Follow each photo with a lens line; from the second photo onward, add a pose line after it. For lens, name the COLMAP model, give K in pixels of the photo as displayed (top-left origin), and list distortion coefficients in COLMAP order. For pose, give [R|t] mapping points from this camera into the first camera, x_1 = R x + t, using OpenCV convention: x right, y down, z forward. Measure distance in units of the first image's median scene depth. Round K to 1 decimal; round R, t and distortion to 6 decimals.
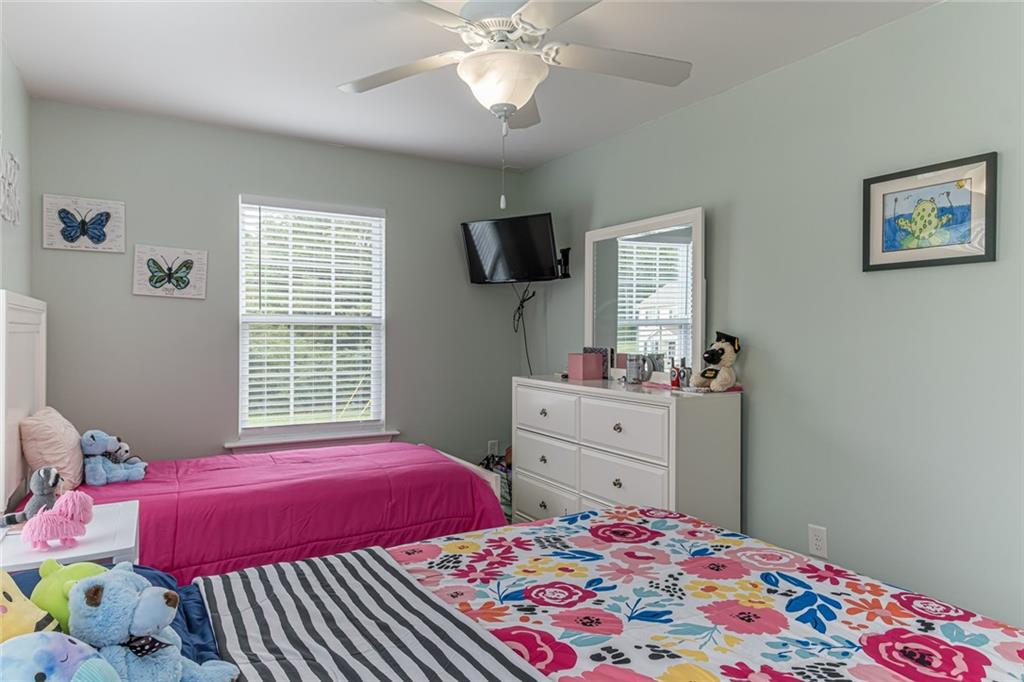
lens RADIAL K [[643.4, 0, 512.0], [0, 643.4, 341.0], [0, 0, 1]] dist [0.034843, -0.004653]
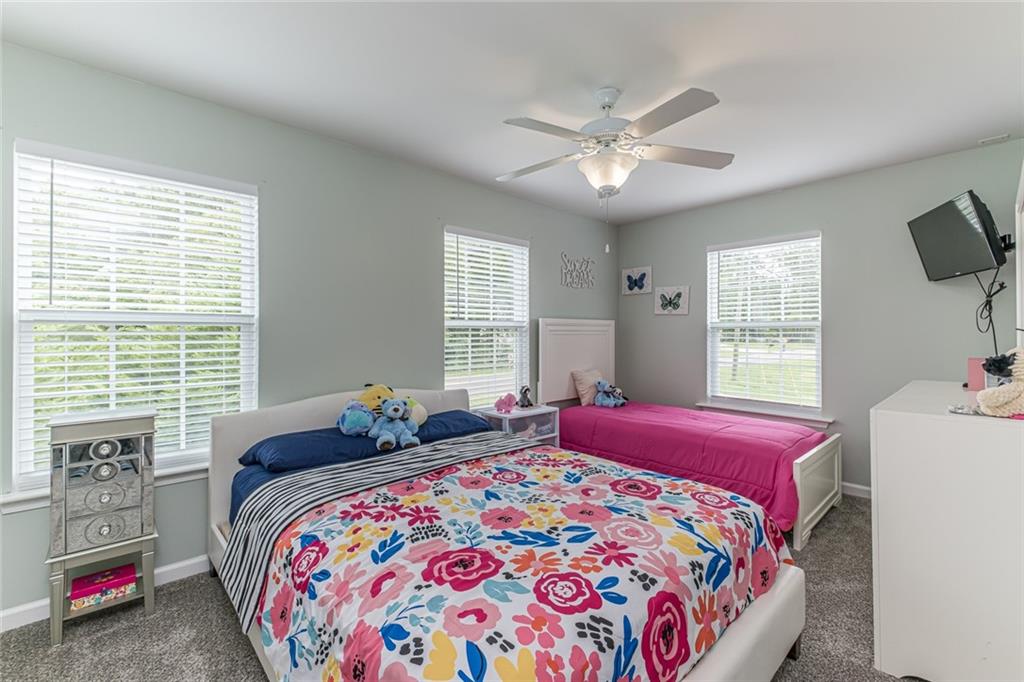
lens RADIAL K [[426.6, 0, 495.8], [0, 426.6, 333.9], [0, 0, 1]] dist [0.001060, 0.000086]
pose [[0.198420, -0.005056, -0.980104, 1.034838], [-0.011800, 0.999902, -0.007547, -0.000447], [0.980046, 0.013062, 0.198341, 0.599524]]
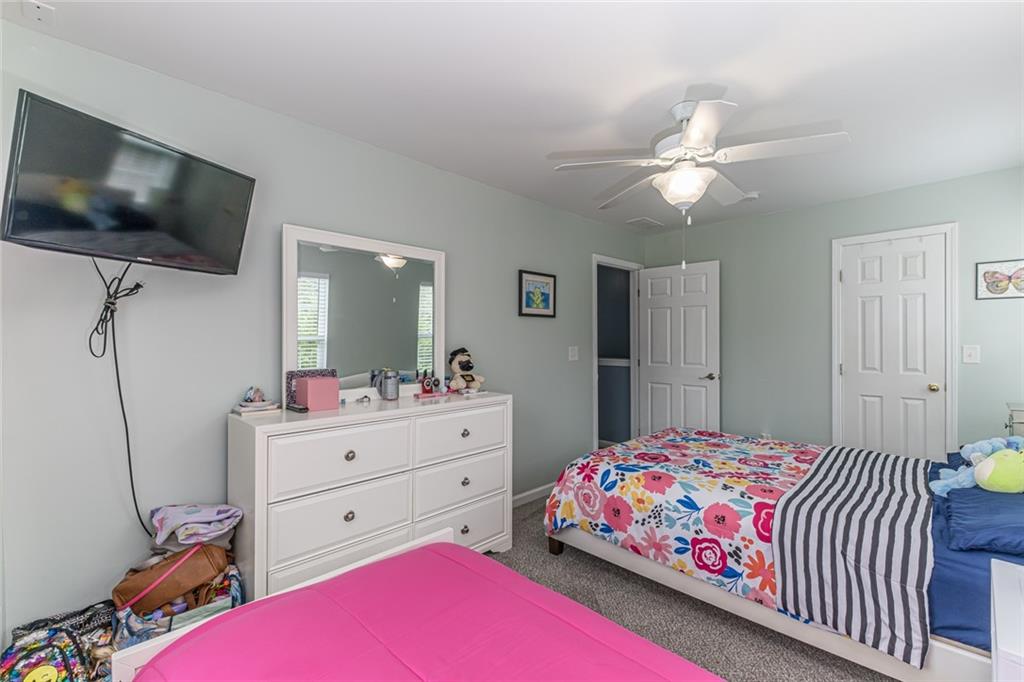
lens RADIAL K [[450.1, 0, 512.0], [0, 450.1, 341.0], [0, 0, 1]] dist [0.000223, -0.000056]
pose [[-0.272524, 0.003883, 0.962141, -1.014335], [0.021434, 0.999768, 0.002036, -0.045919], [-0.961910, 0.021177, -0.272544, 1.858130]]
